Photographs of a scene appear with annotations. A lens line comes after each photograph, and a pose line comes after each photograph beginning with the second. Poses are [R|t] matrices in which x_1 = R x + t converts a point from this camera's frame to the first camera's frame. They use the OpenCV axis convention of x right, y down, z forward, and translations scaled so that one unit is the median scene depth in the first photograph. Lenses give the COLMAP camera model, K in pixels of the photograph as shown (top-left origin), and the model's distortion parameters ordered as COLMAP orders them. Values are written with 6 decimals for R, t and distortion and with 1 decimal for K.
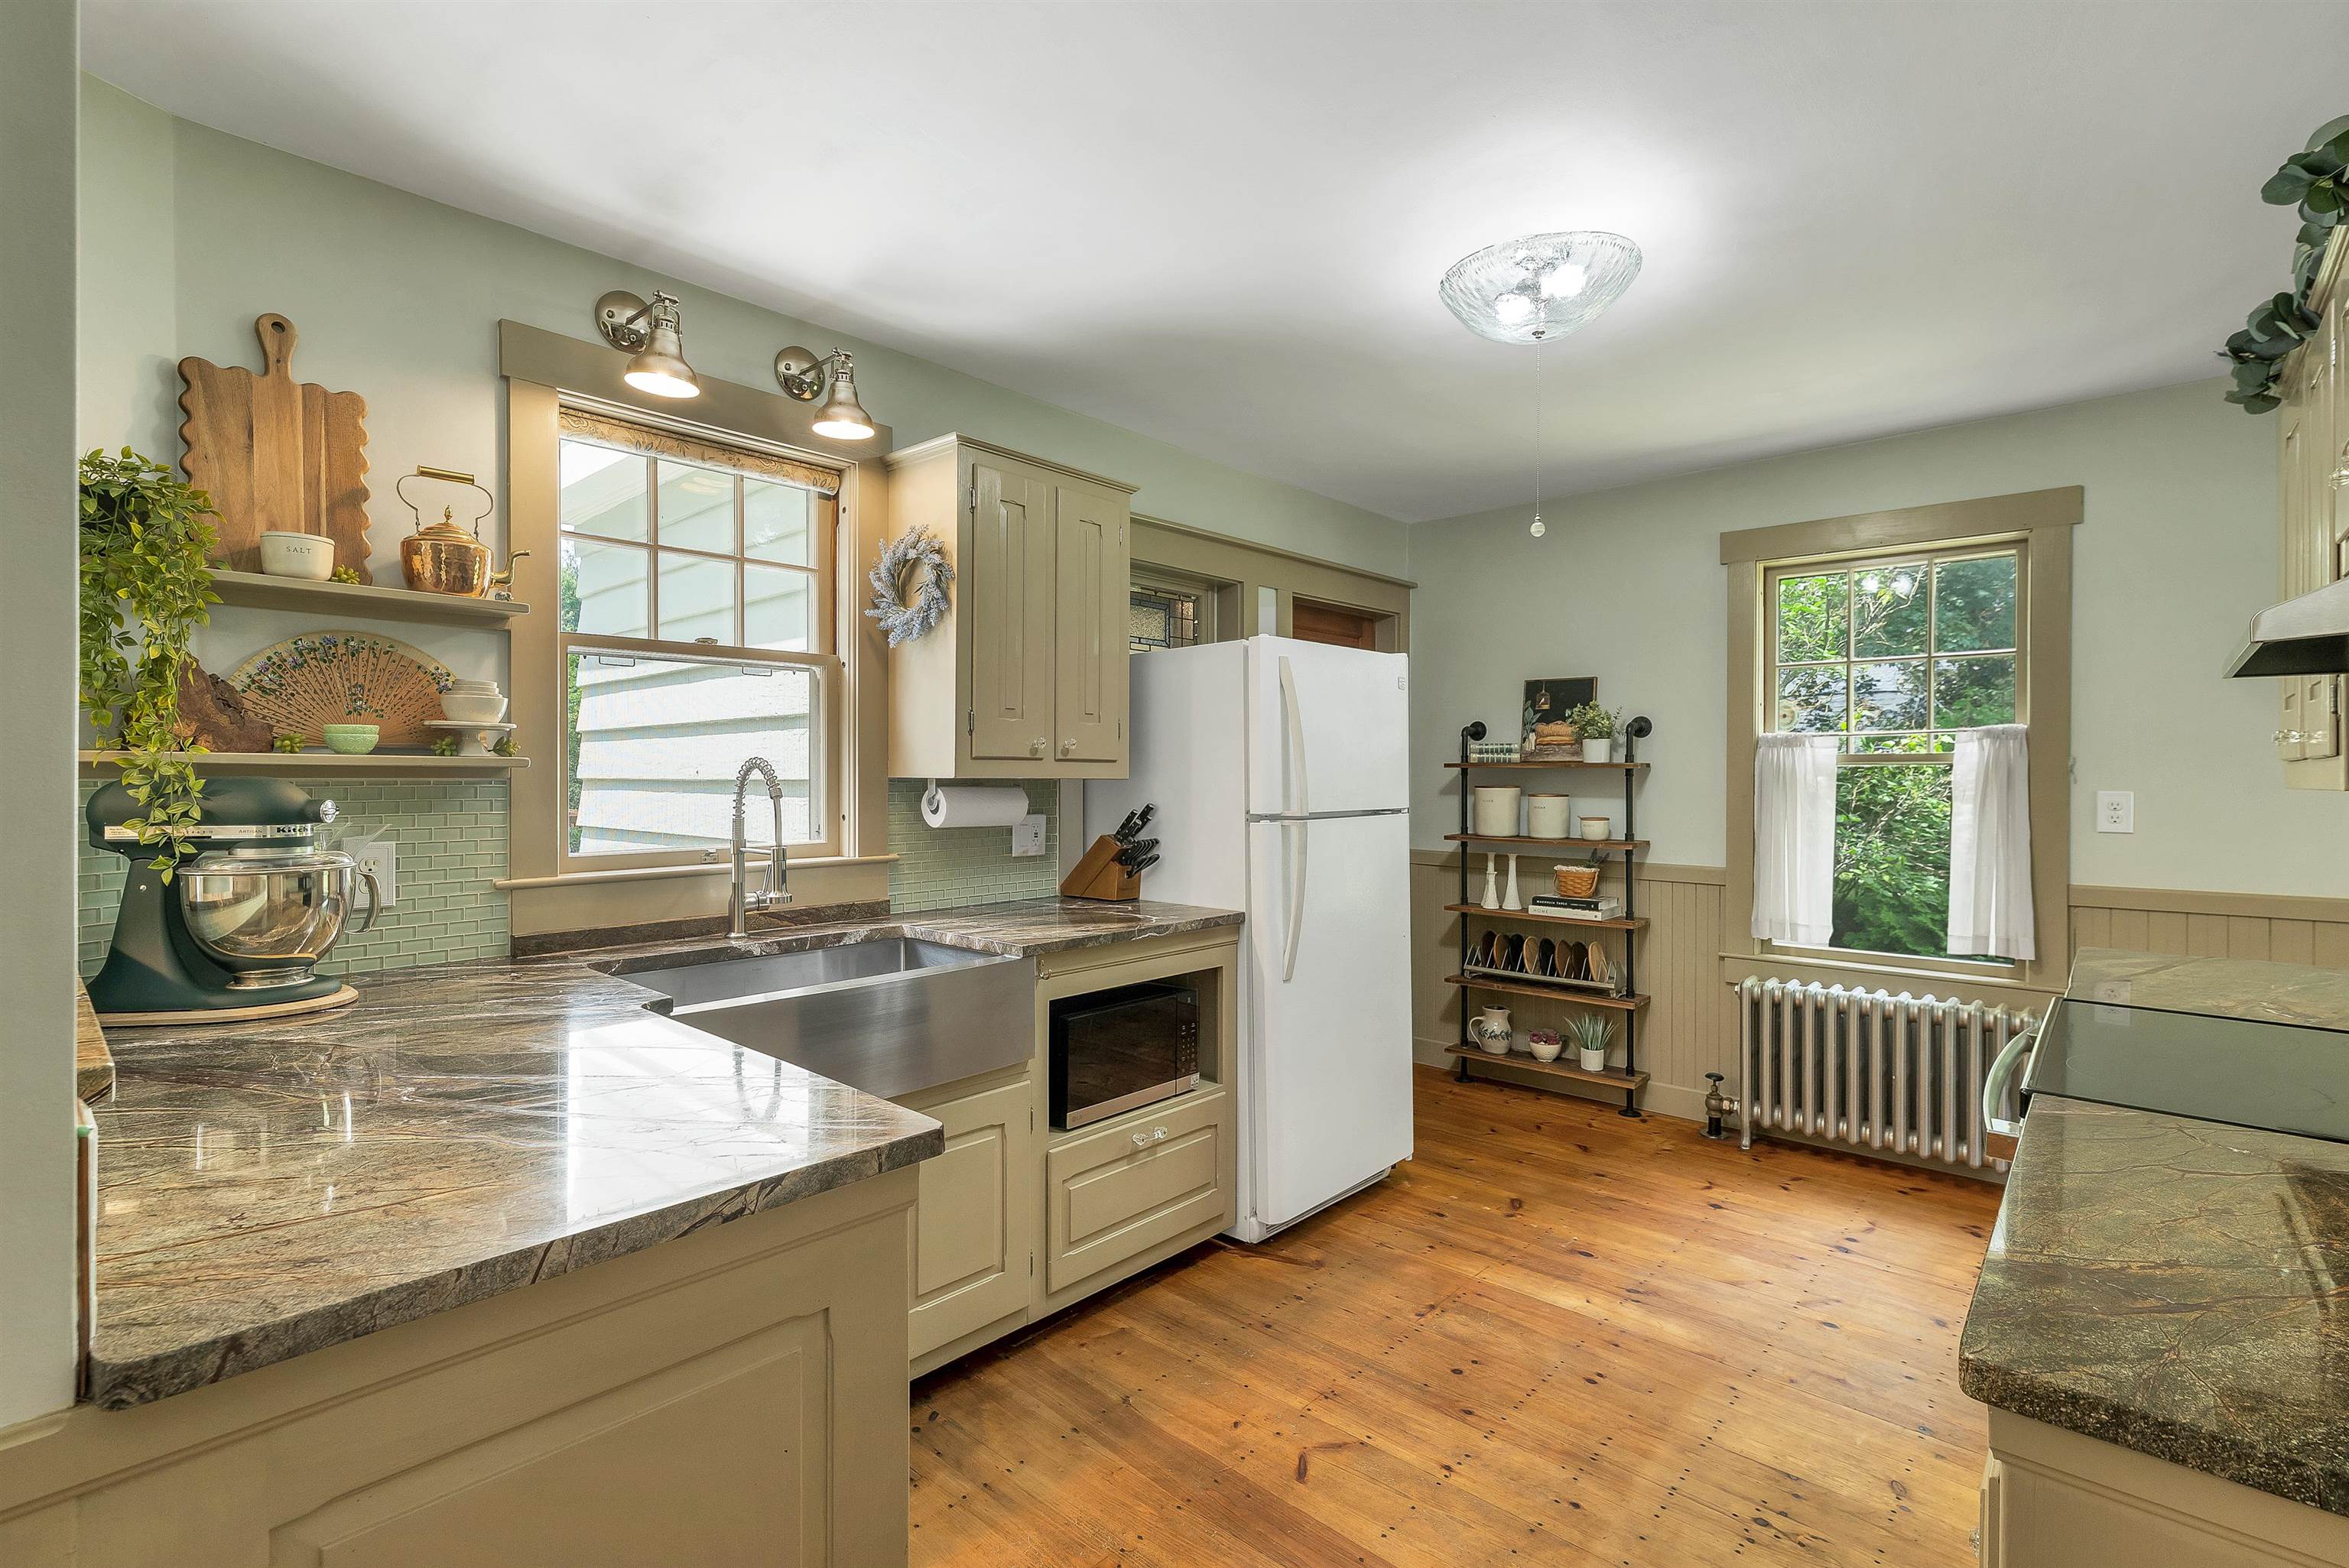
lens RADIAL K [[1077.1, 0, 1191.9], [0, 1077.1, 781.0], [0, 0, 1]] dist [0.008957, -0.000714]
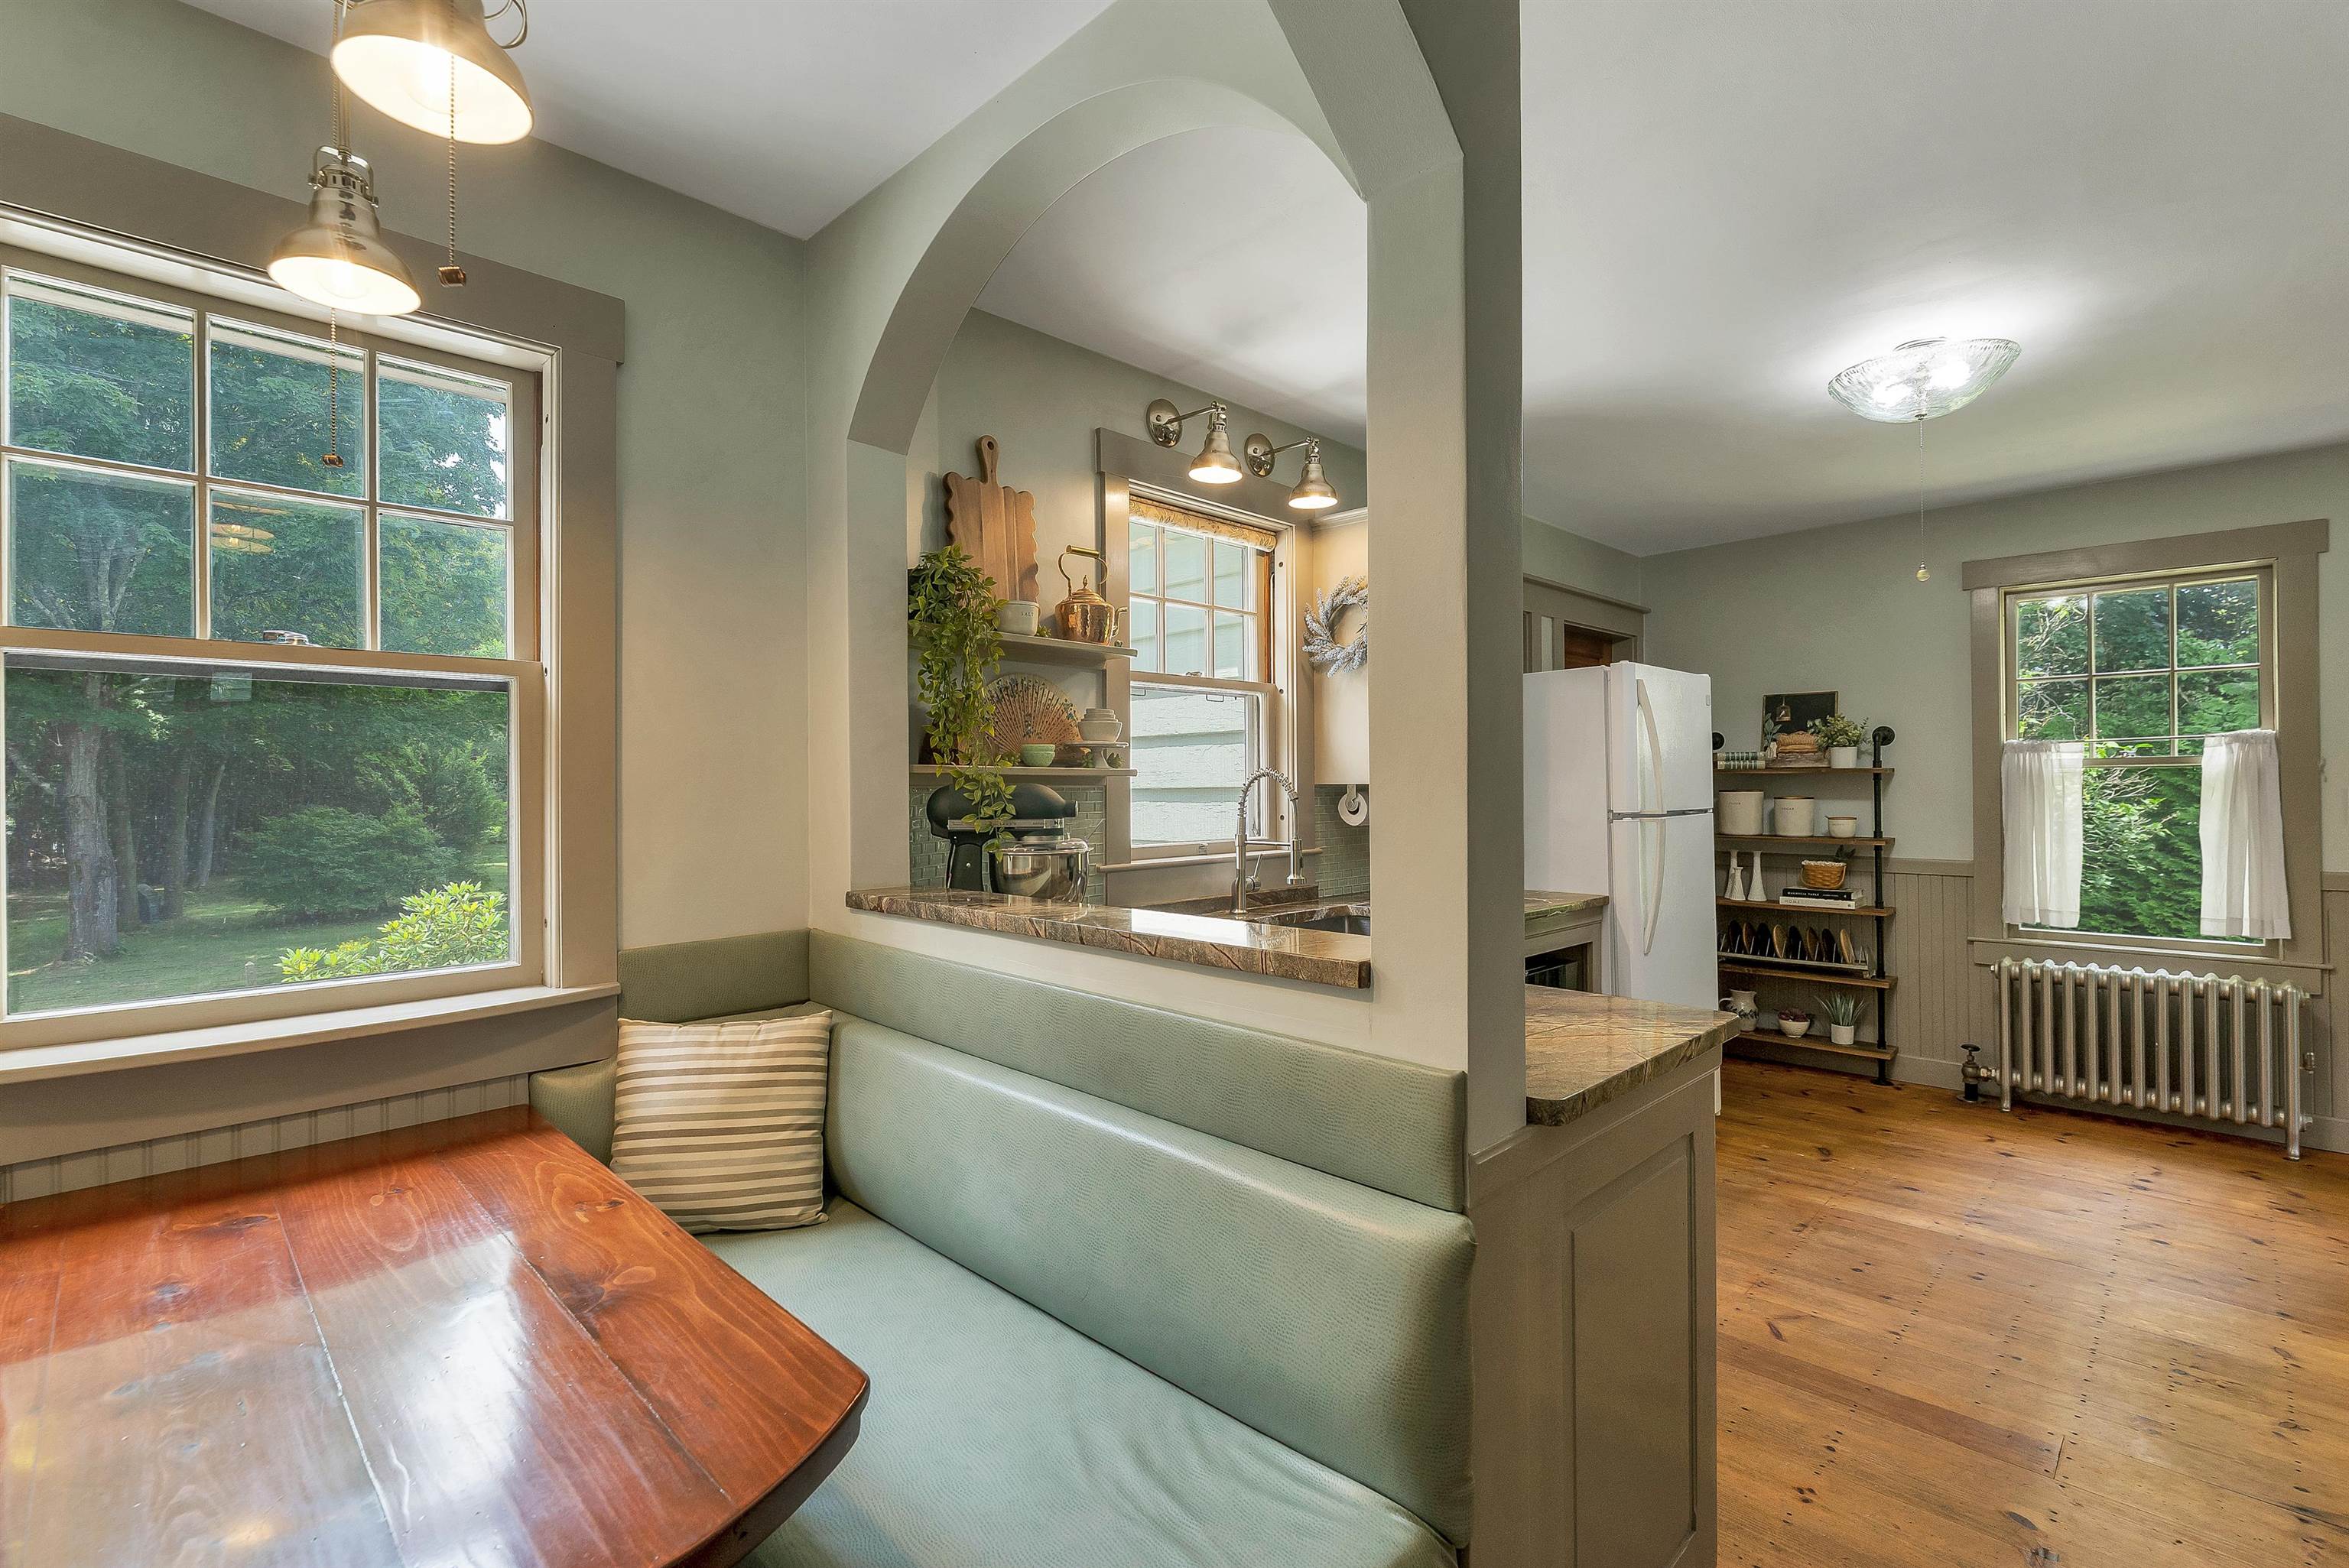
lens RADIAL K [[1077.1, 0, 1158.8], [0, 1077.1, 782.2], [0, 0, 1]] dist [0.008957, -0.000714]
pose [[0.999013, -0.008449, -0.043612, -0.394144], [0.007946, 0.999900, -0.011686, 0.006980], [0.043706, 0.011328, 0.998980, -0.207176]]
